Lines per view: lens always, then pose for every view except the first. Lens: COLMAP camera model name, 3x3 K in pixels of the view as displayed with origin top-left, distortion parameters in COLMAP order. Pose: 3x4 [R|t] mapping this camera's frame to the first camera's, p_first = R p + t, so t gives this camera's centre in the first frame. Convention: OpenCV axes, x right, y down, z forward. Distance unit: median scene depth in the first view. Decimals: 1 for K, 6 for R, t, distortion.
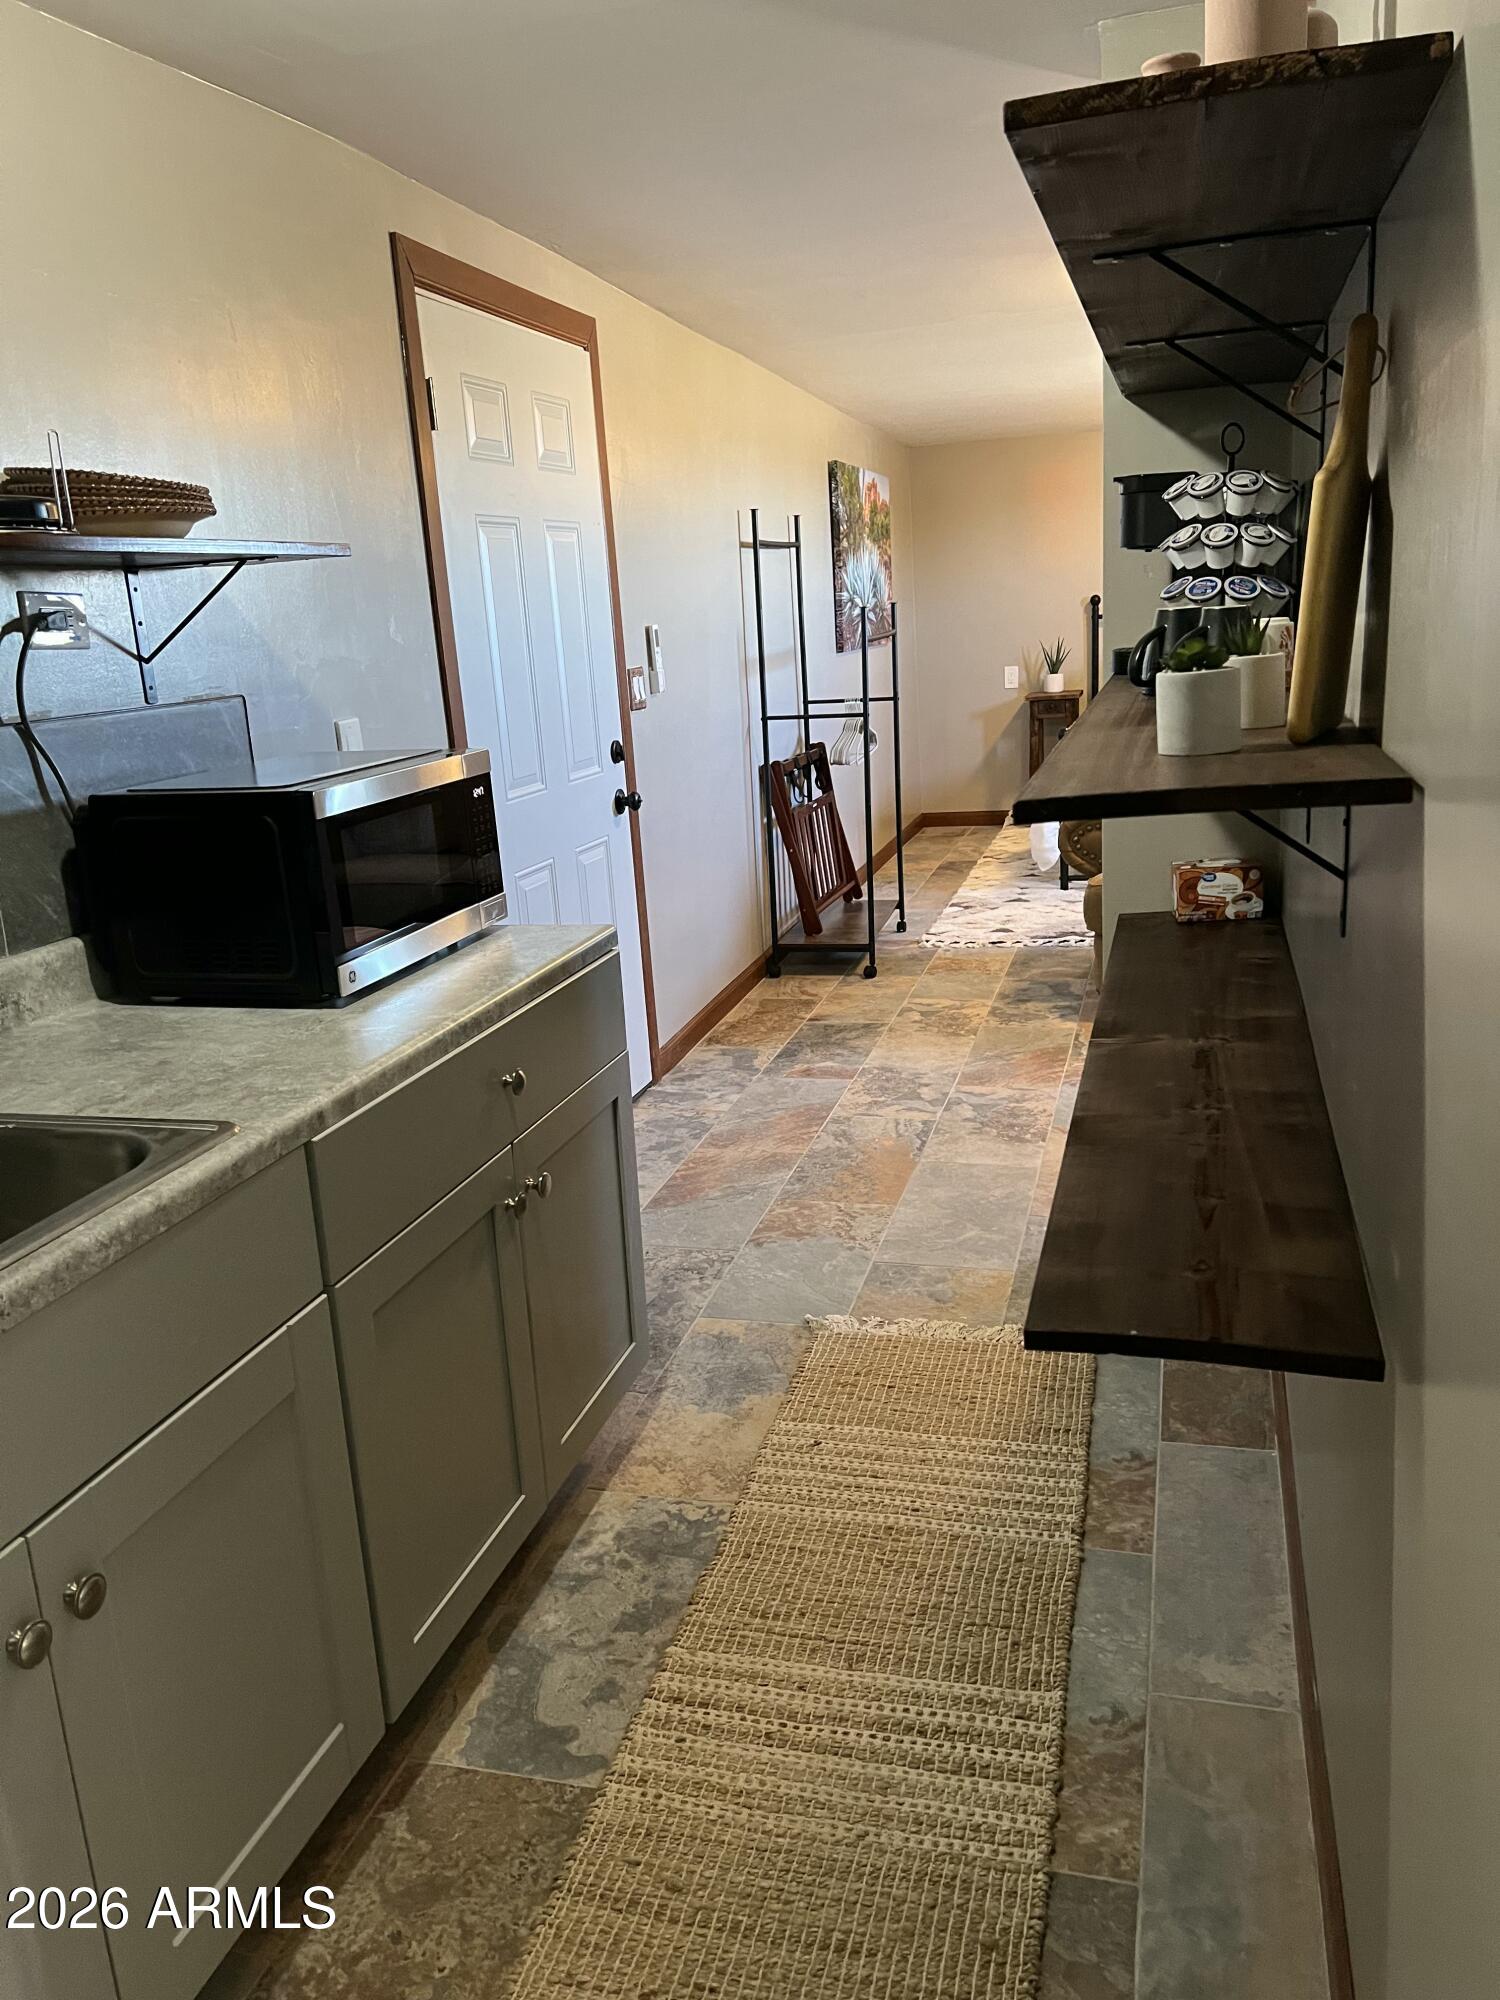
lens RADIAL K [[1496.6, 0, 751.1], [0, 1496.6, 988.2], [0, 0, 1]] dist [0.024892, -0.022075]
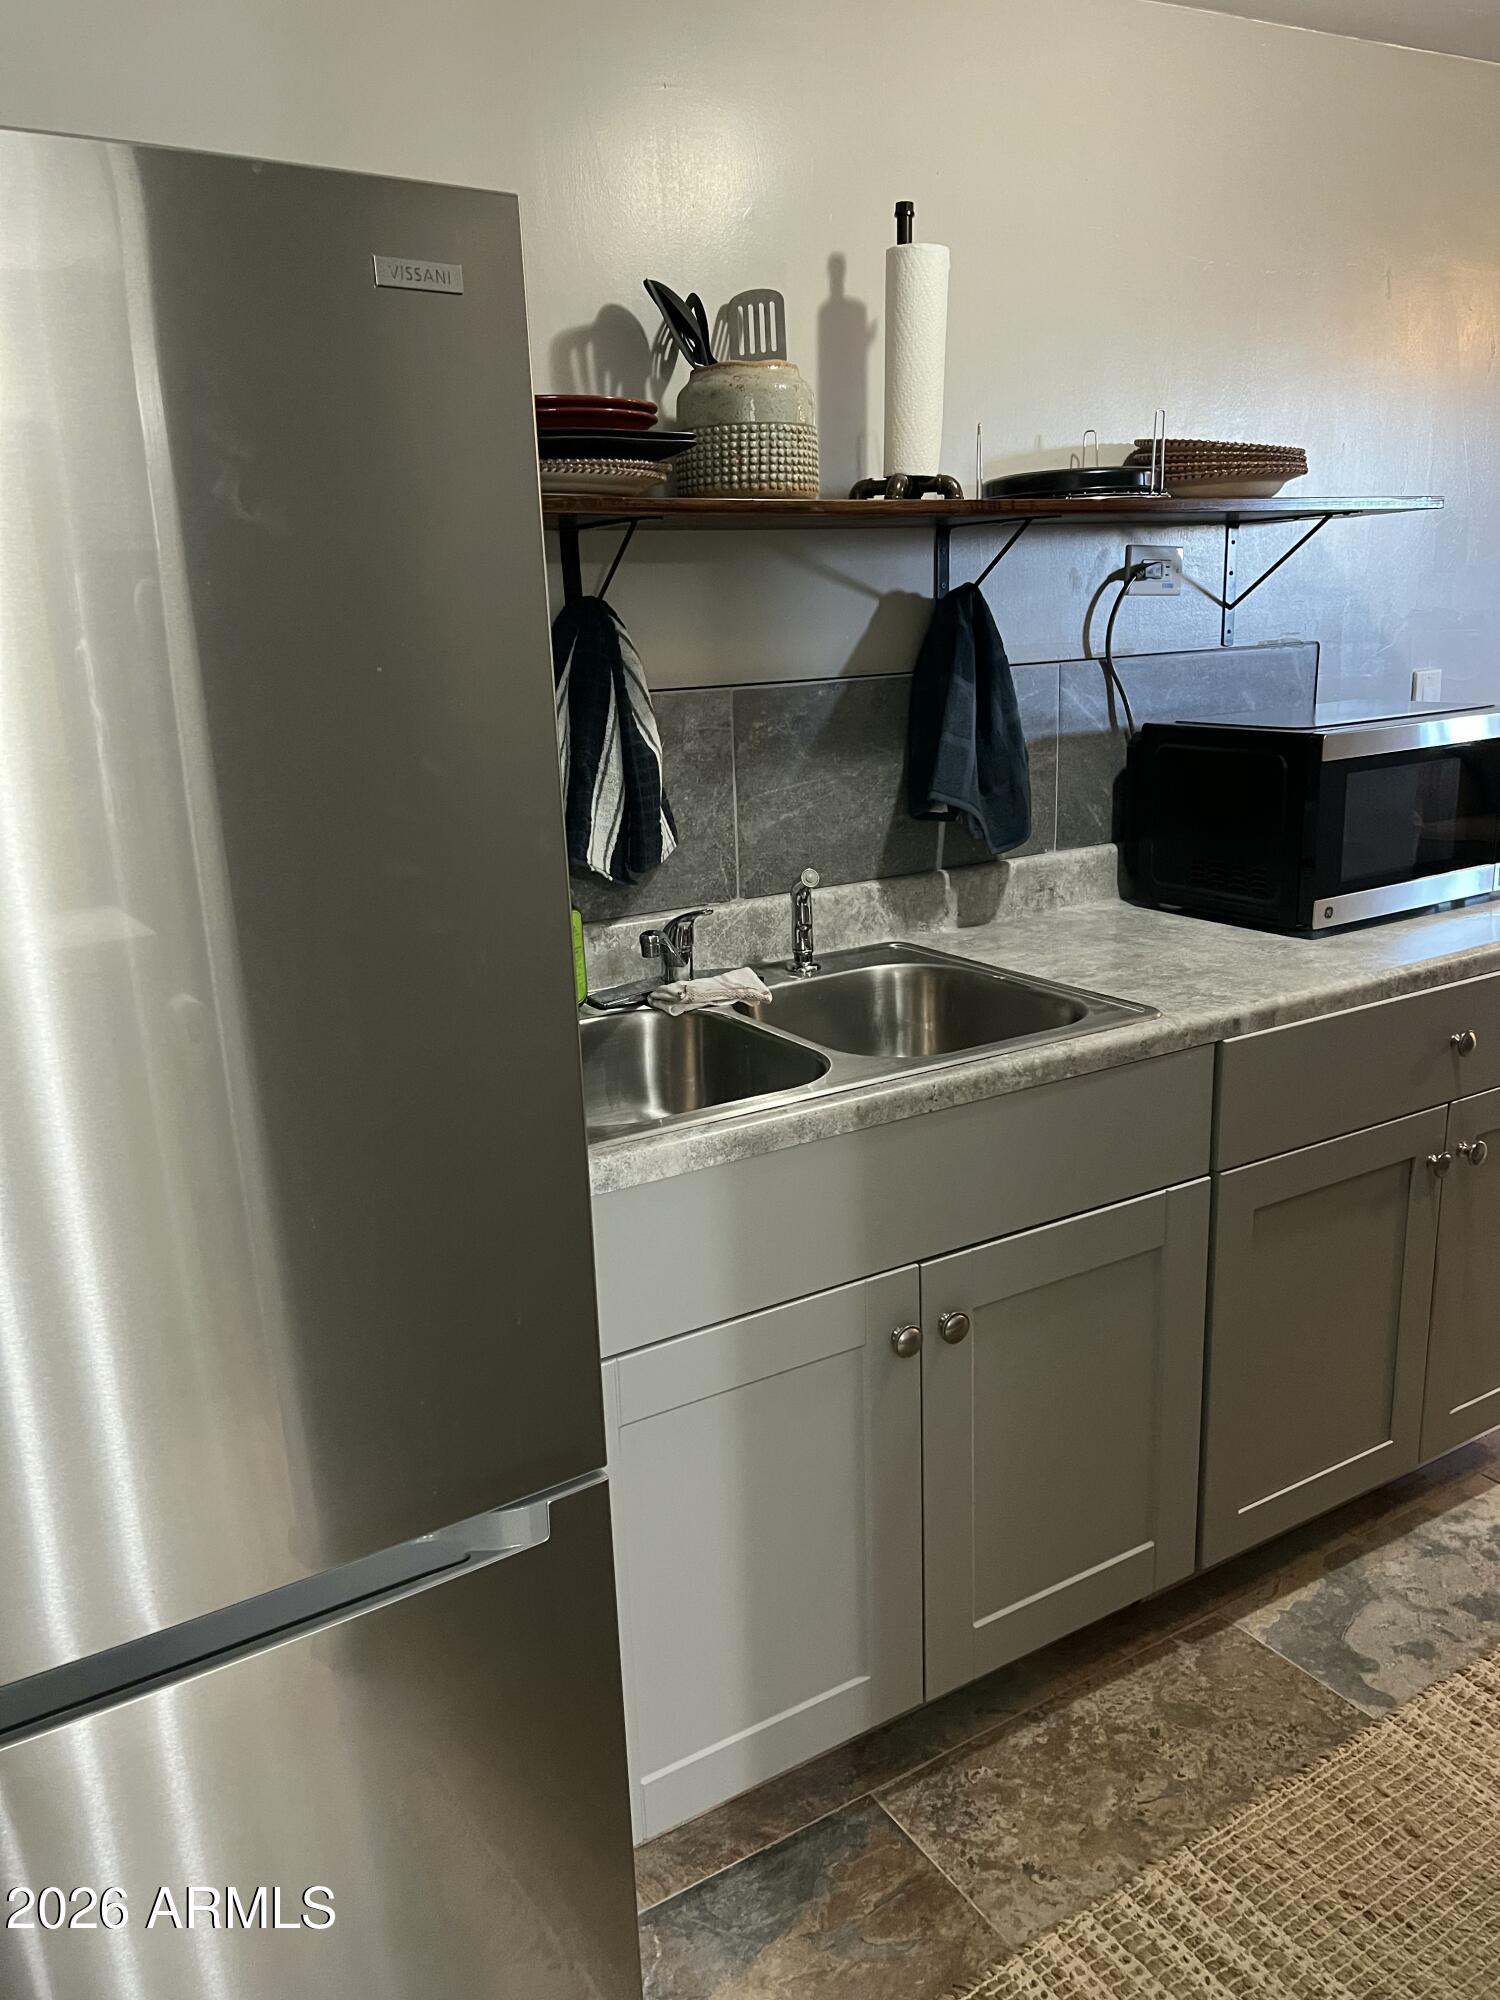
lens RADIAL K [[1496.6, 0, 751.2], [0, 1496.6, 999.9], [0, 0, 1]] dist [0.024892, -0.022075]
pose [[0.732528, 0.201339, -0.650281, 0.143586], [-0.171686, 0.979022, 0.109723, 0.006391], [0.658731, 0.031269, 0.751729, -0.070932]]
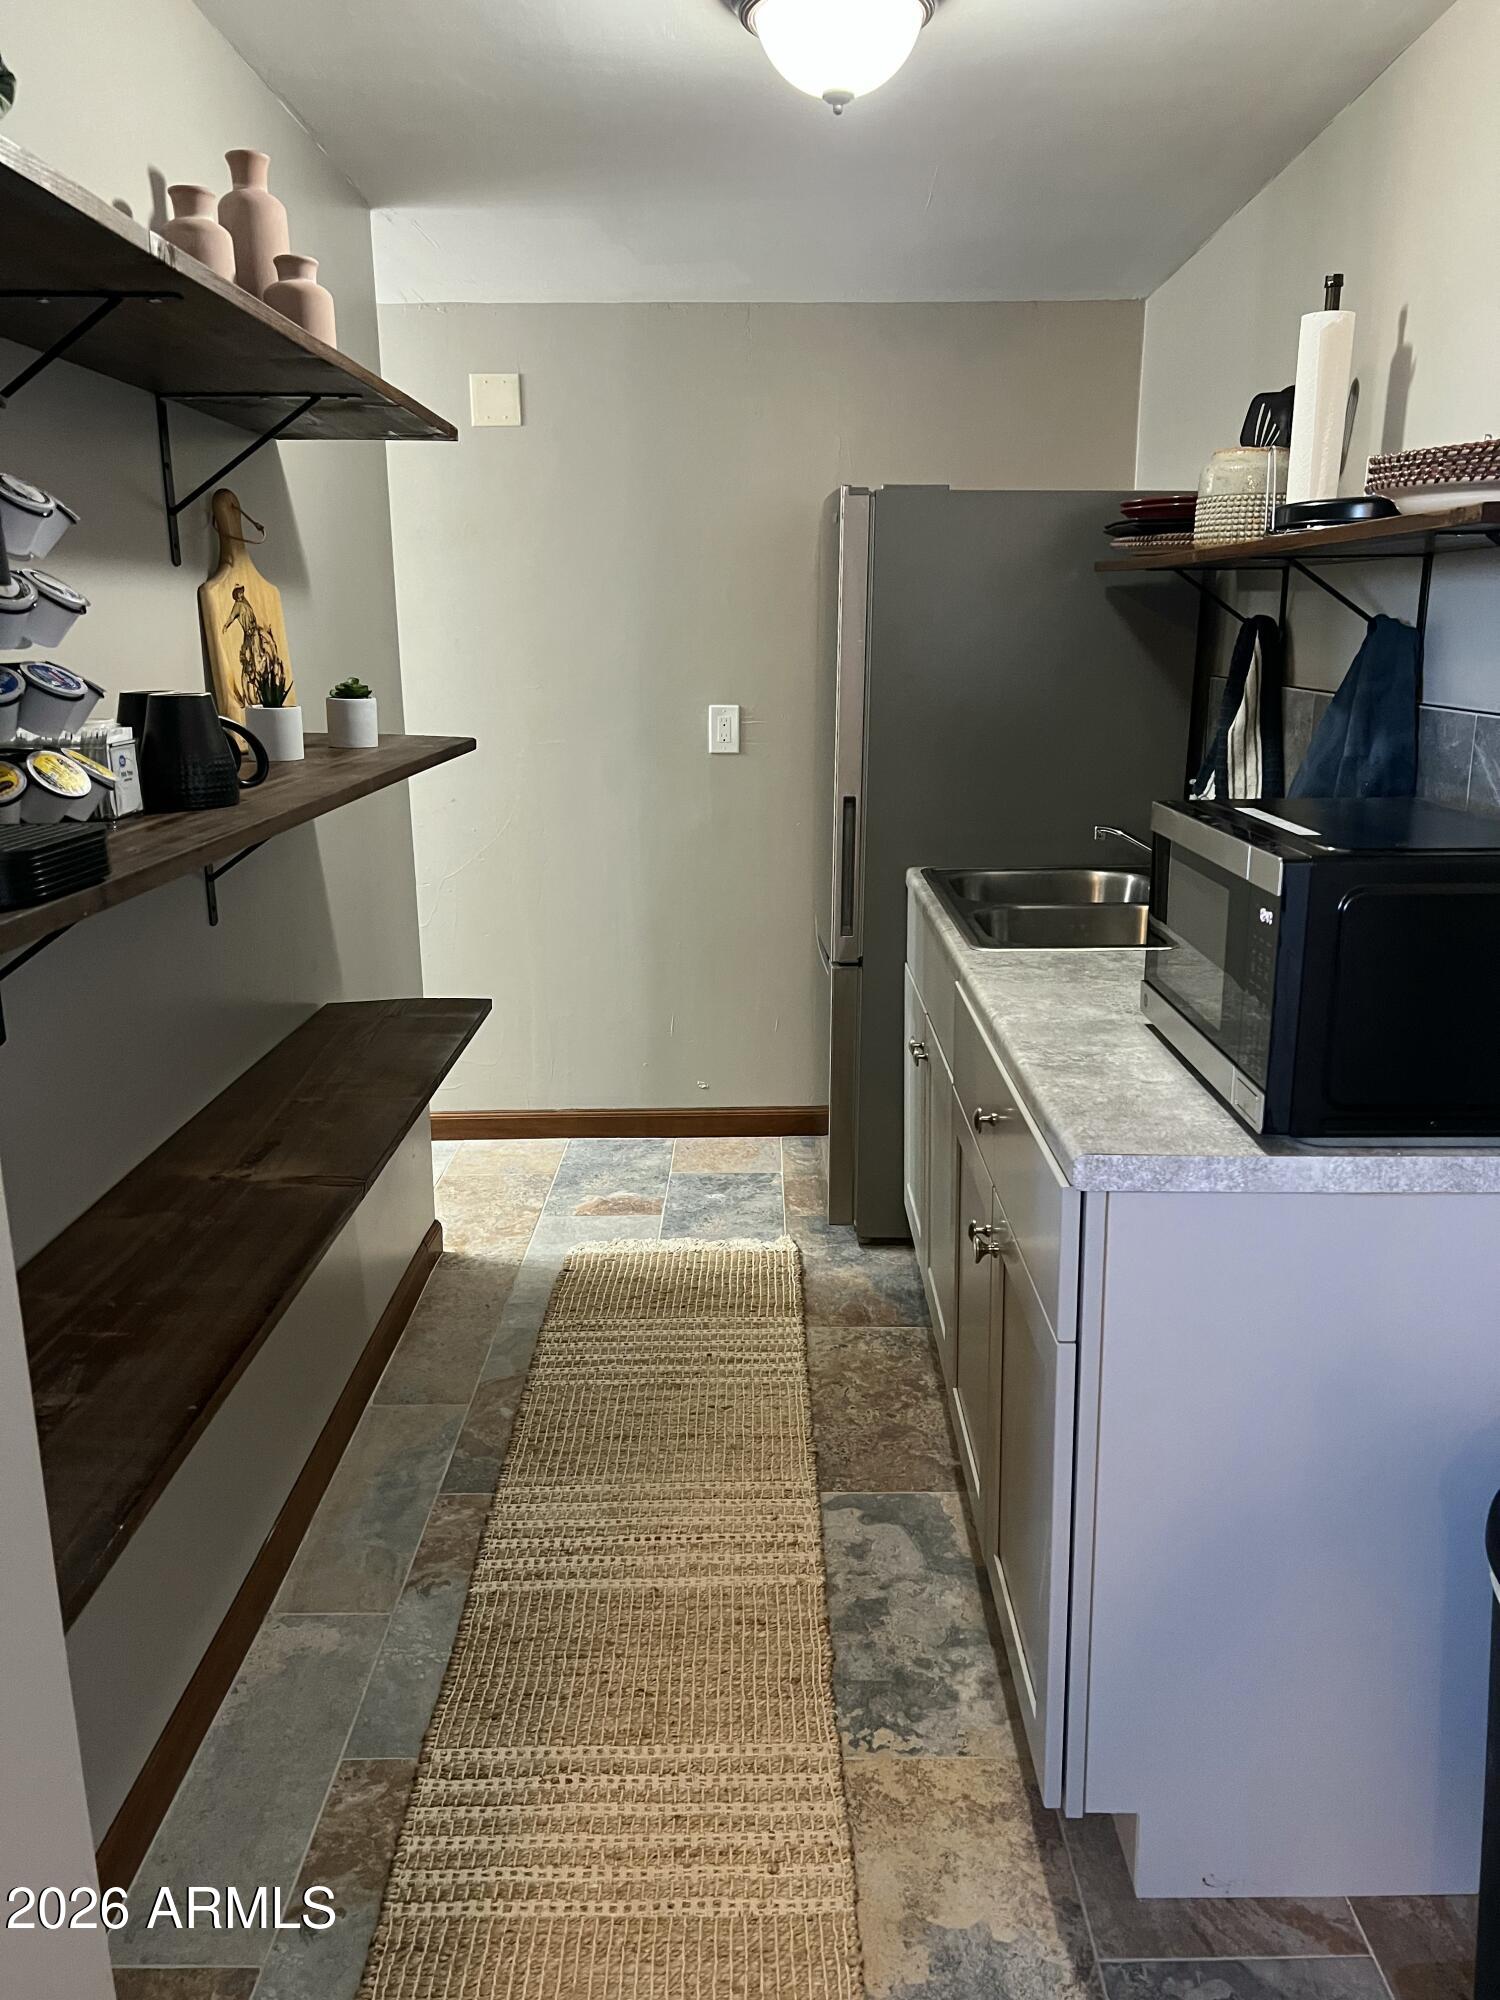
lens RADIAL K [[1496.6, 0, 745.0], [0, 1496.6, 1009.6], [0, 0, 1]] dist [0.024892, -0.022075]
pose [[-0.960782, 0.134237, -0.242649, 0.215908], [-0.002230, 0.871256, 0.490823, -0.474549], [0.277296, 0.472115, -0.836788, 1.750954]]
